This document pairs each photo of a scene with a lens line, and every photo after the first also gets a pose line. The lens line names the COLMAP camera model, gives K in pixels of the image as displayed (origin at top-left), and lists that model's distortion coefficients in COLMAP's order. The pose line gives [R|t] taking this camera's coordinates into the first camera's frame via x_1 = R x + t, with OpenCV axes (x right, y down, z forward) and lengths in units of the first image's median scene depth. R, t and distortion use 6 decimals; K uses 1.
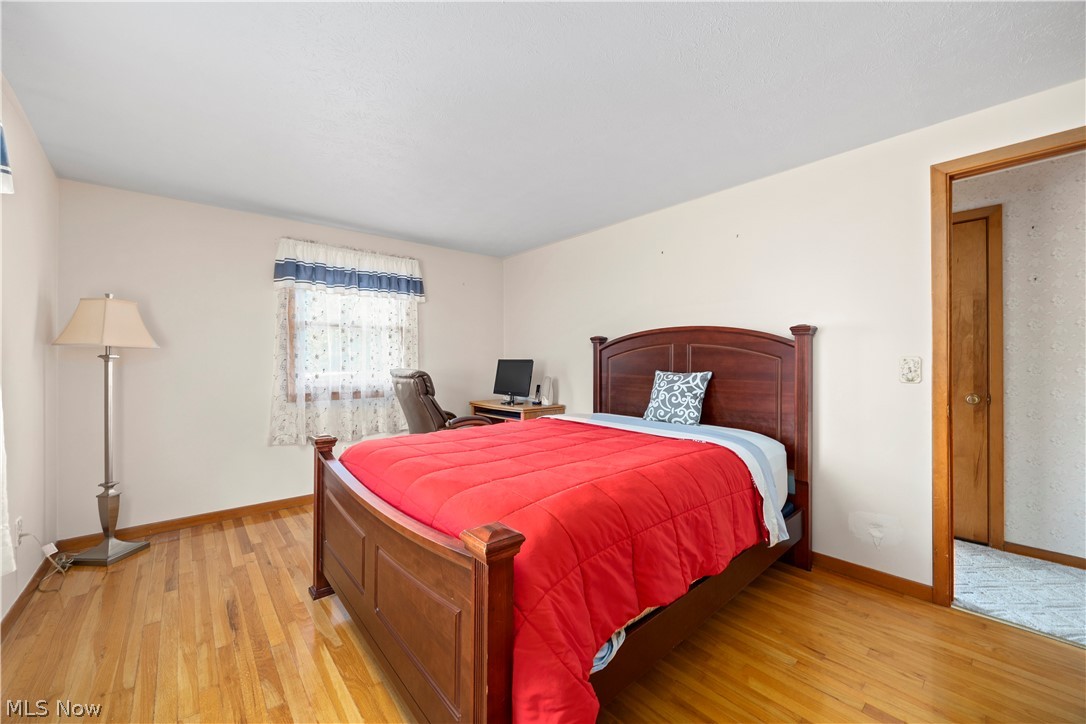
lens RADIAL K [[417.2, 0, 546.3], [0, 417.2, 358.8], [0, 0, 1]] dist [-0.003240, -0.000337]
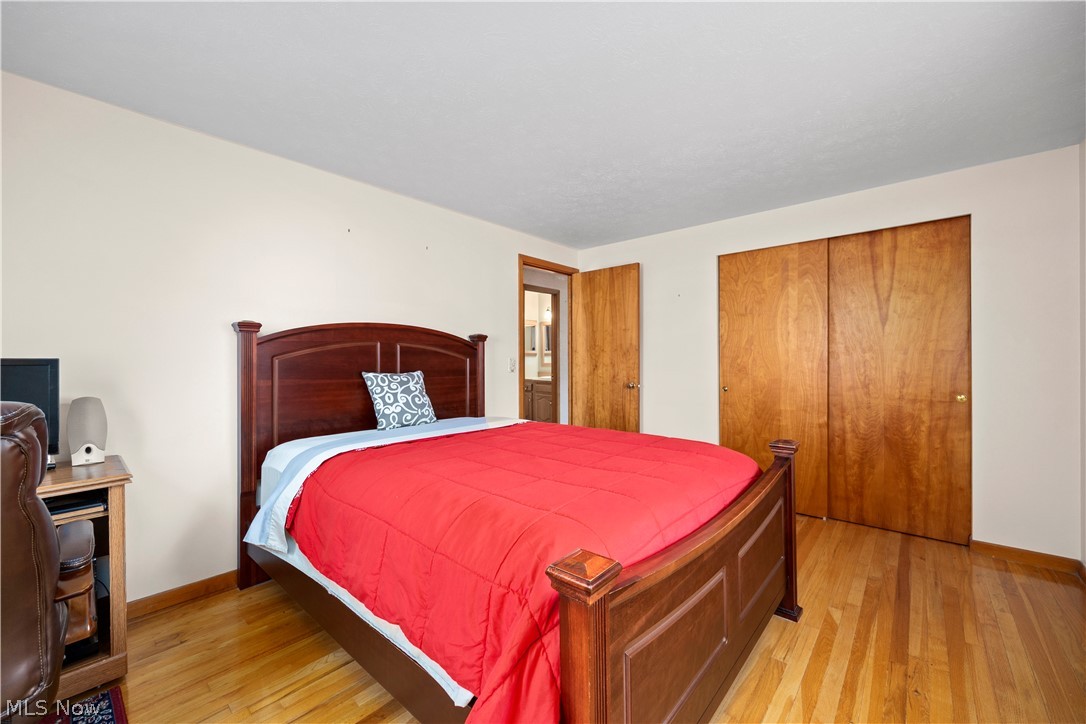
lens RADIAL K [[417.2, 0, 548.0], [0, 417.2, 359.2], [0, 0, 1]] dist [-0.003240, -0.000337]
pose [[-0.097768, 0.004648, 0.995198, -0.669317], [0.010043, 0.999943, -0.003683, 0.008882], [-0.995159, 0.009634, -0.097809, 0.778135]]
